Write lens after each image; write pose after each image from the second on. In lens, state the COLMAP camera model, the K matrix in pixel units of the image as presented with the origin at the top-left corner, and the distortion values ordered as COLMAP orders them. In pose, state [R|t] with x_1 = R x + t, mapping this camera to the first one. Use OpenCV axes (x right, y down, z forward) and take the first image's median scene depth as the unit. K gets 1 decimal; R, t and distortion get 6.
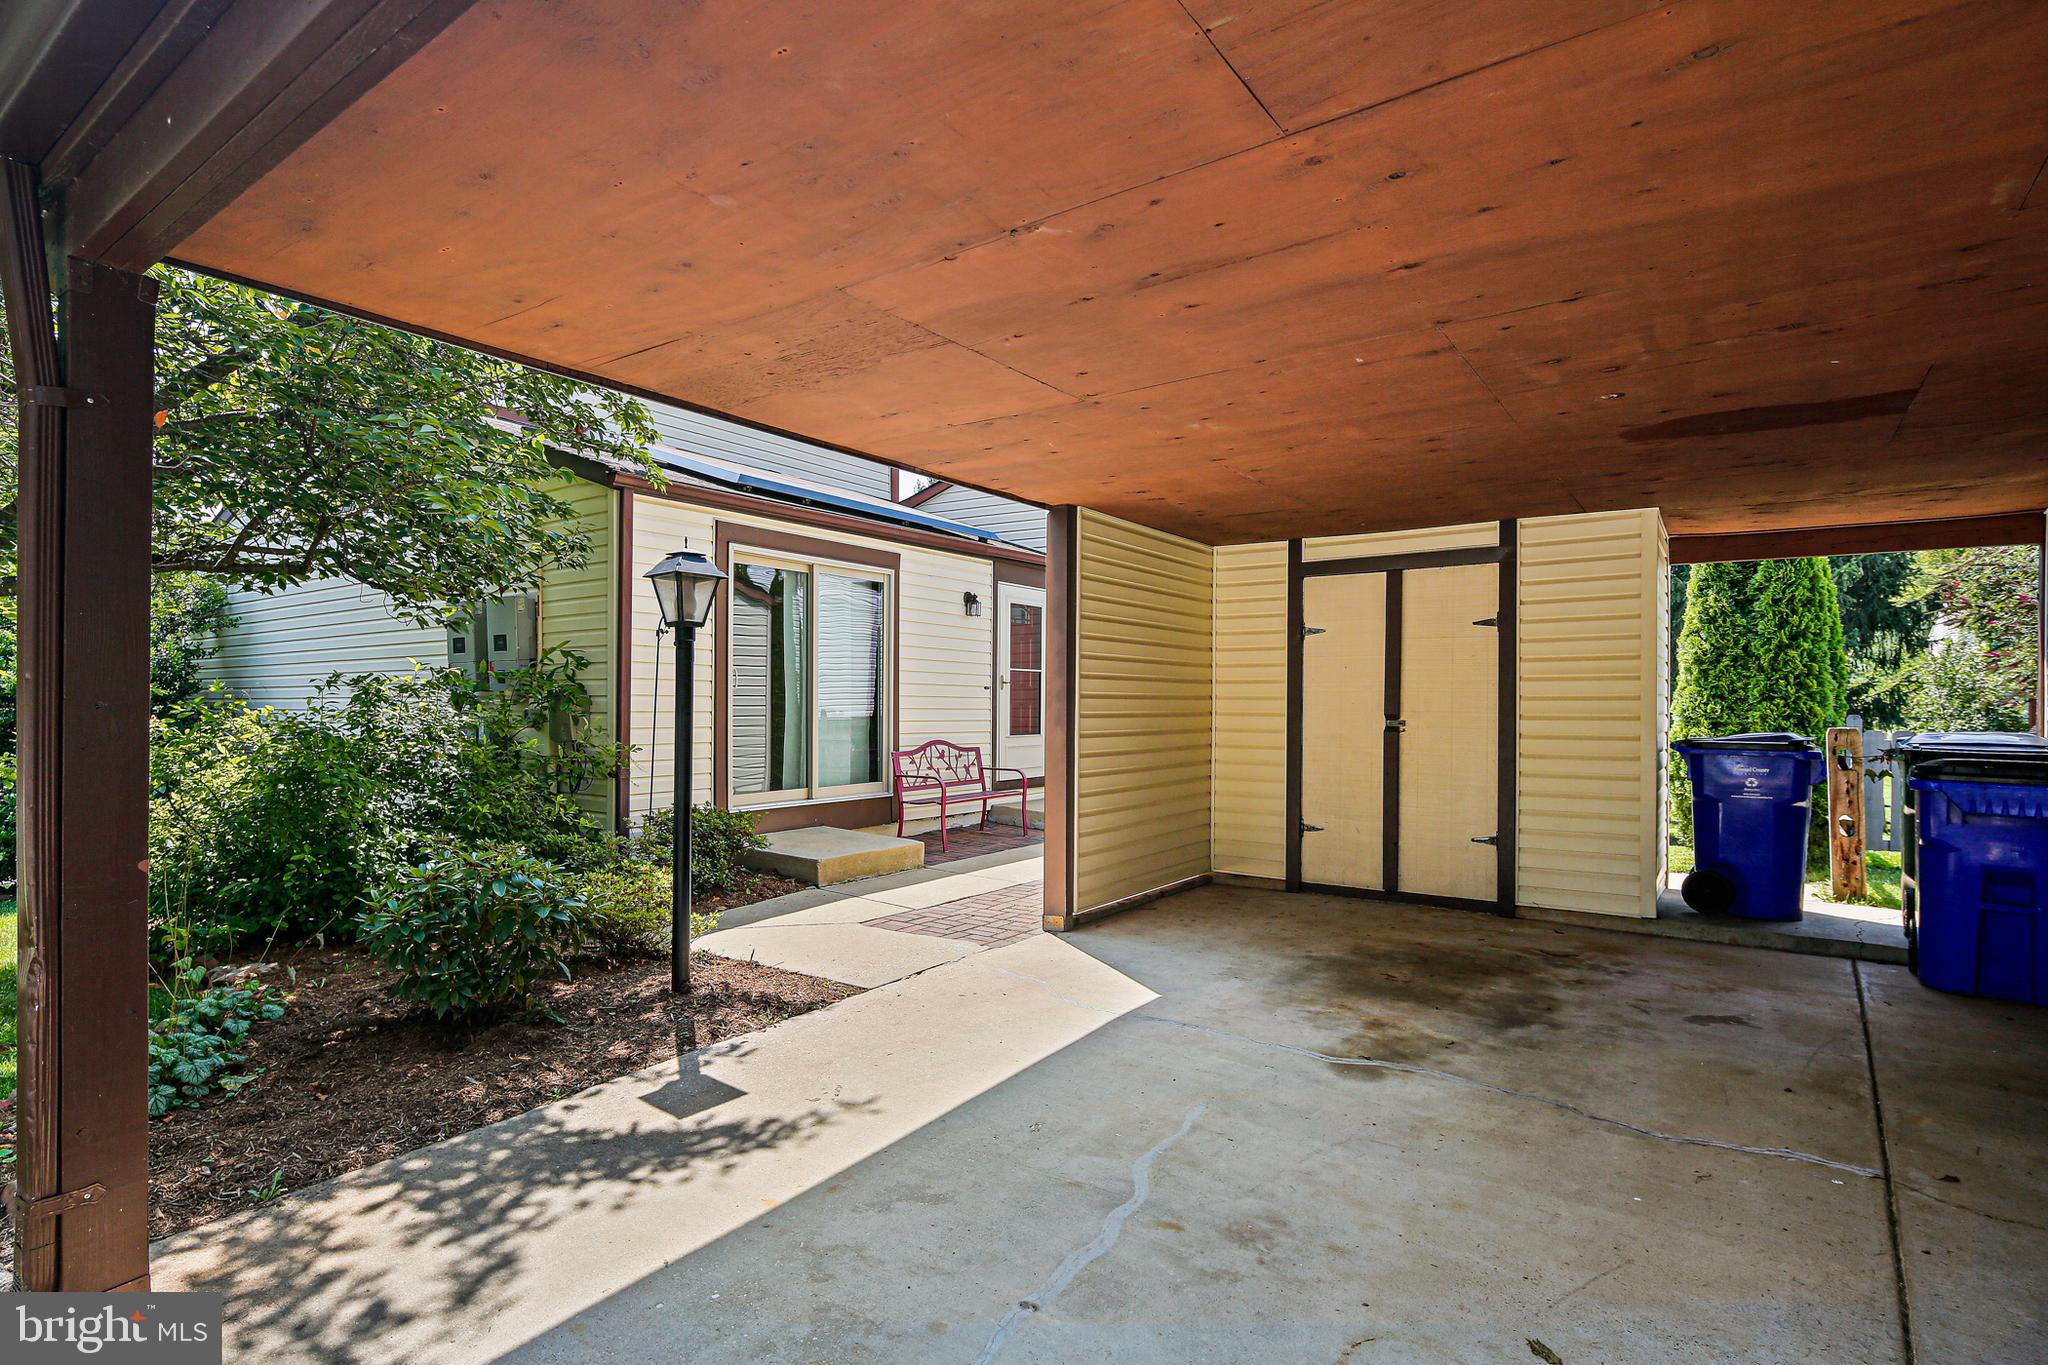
lens RADIAL K [[1010.2, 0, 1017.3], [0, 1010.2, 697.7], [0, 0, 1]] dist [0.007275, -0.004572]
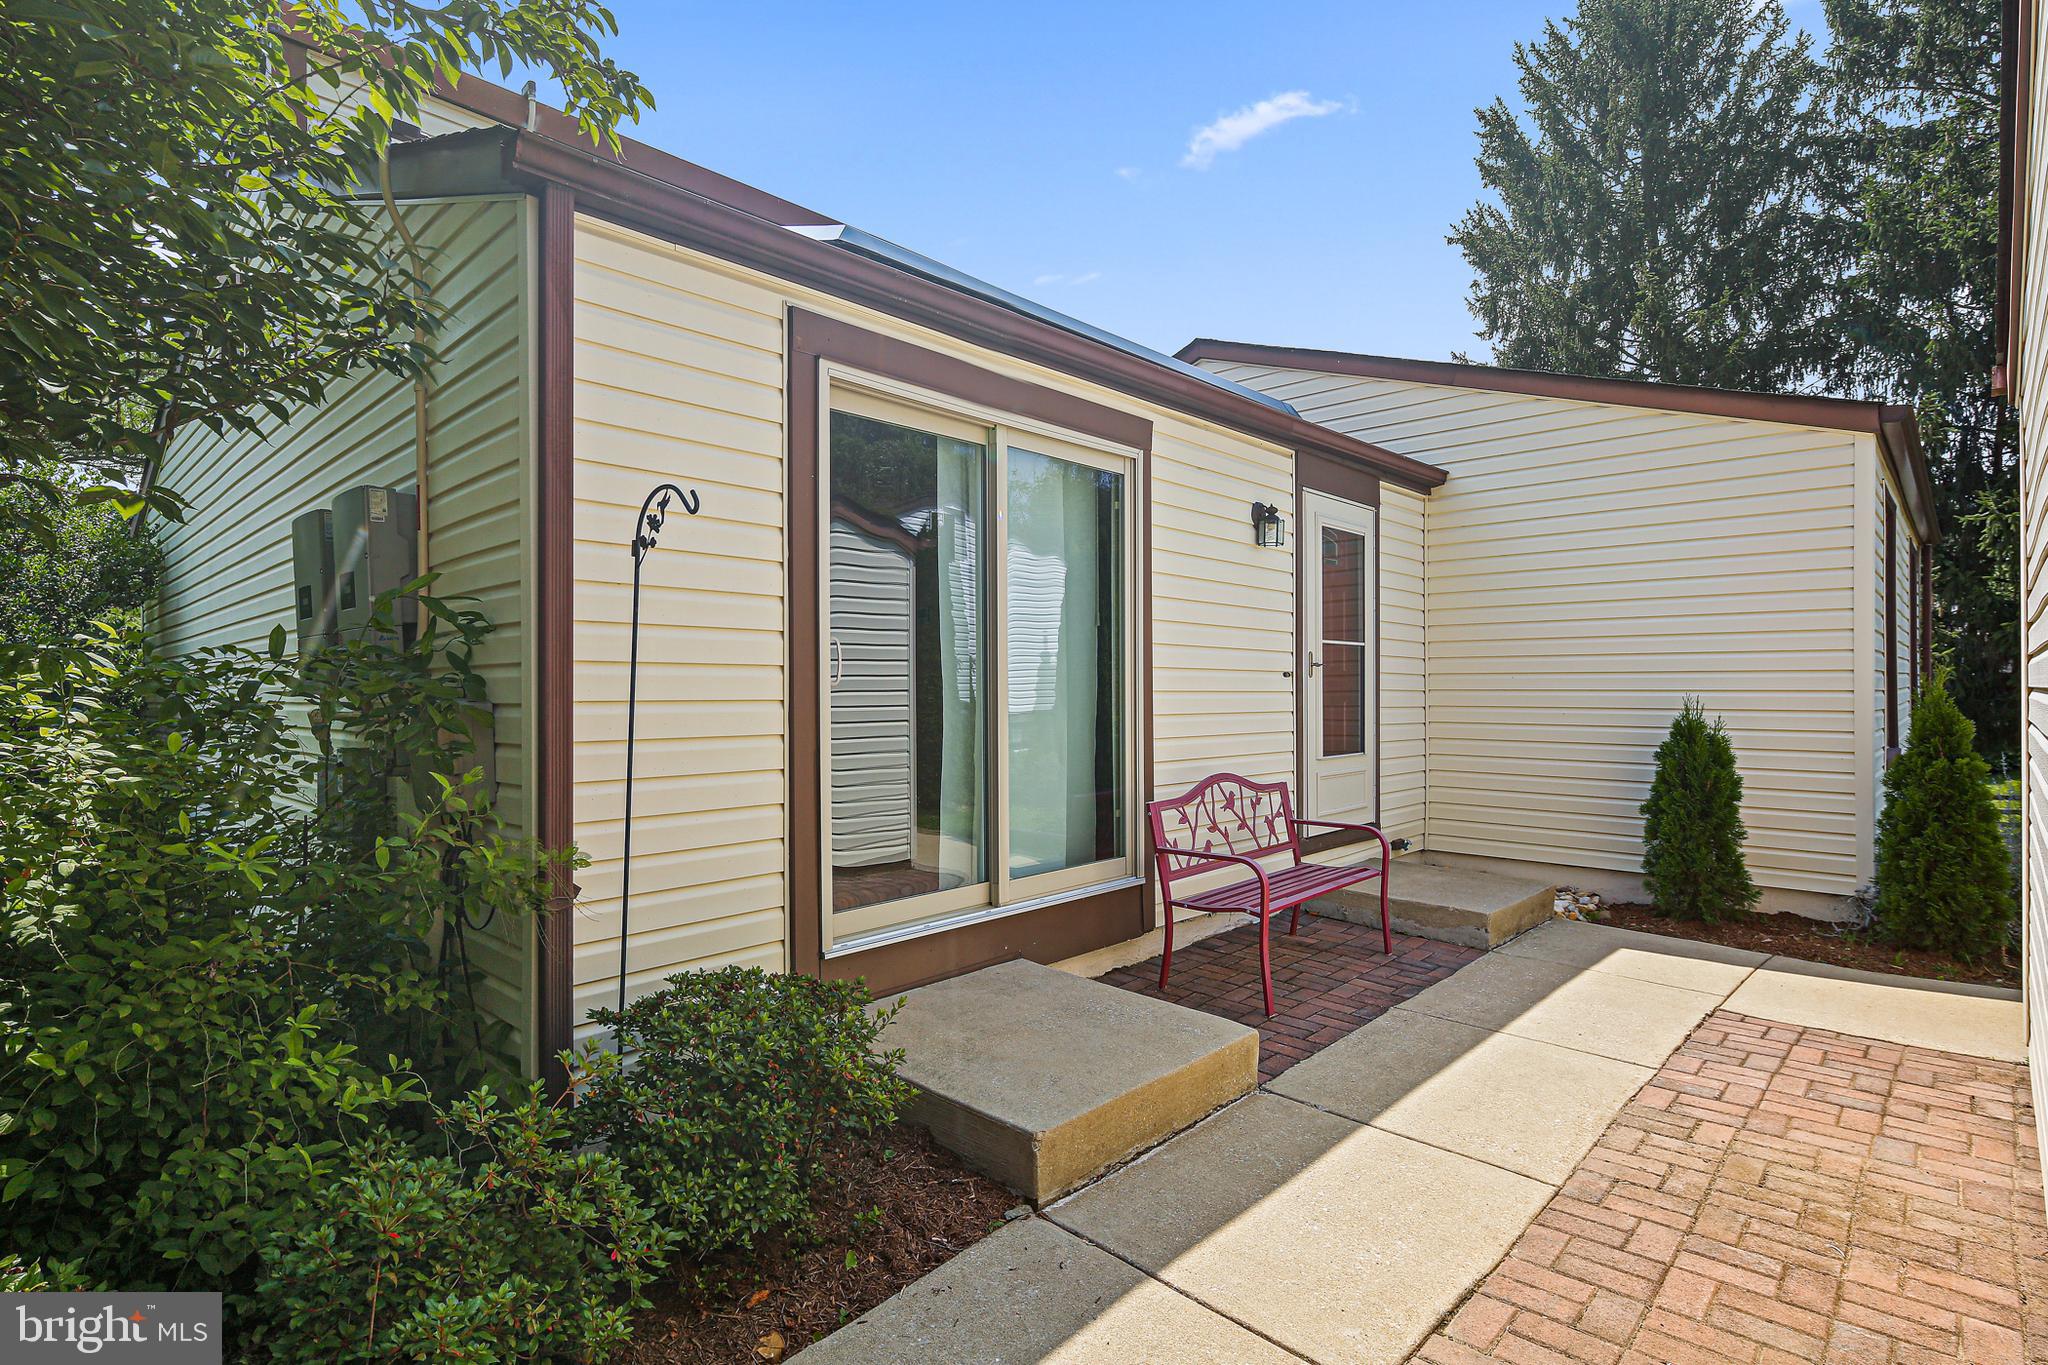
lens RADIAL K [[1010.2, 0, 1024.2], [0, 1010.2, 683.1], [0, 0, 1]] dist [0.007275, -0.004572]
pose [[0.990595, -0.009107, -0.136520, -0.110531], [0.009210, 0.999958, 0.000126, -0.006920], [0.136513, -0.001382, 0.990637, 0.466558]]
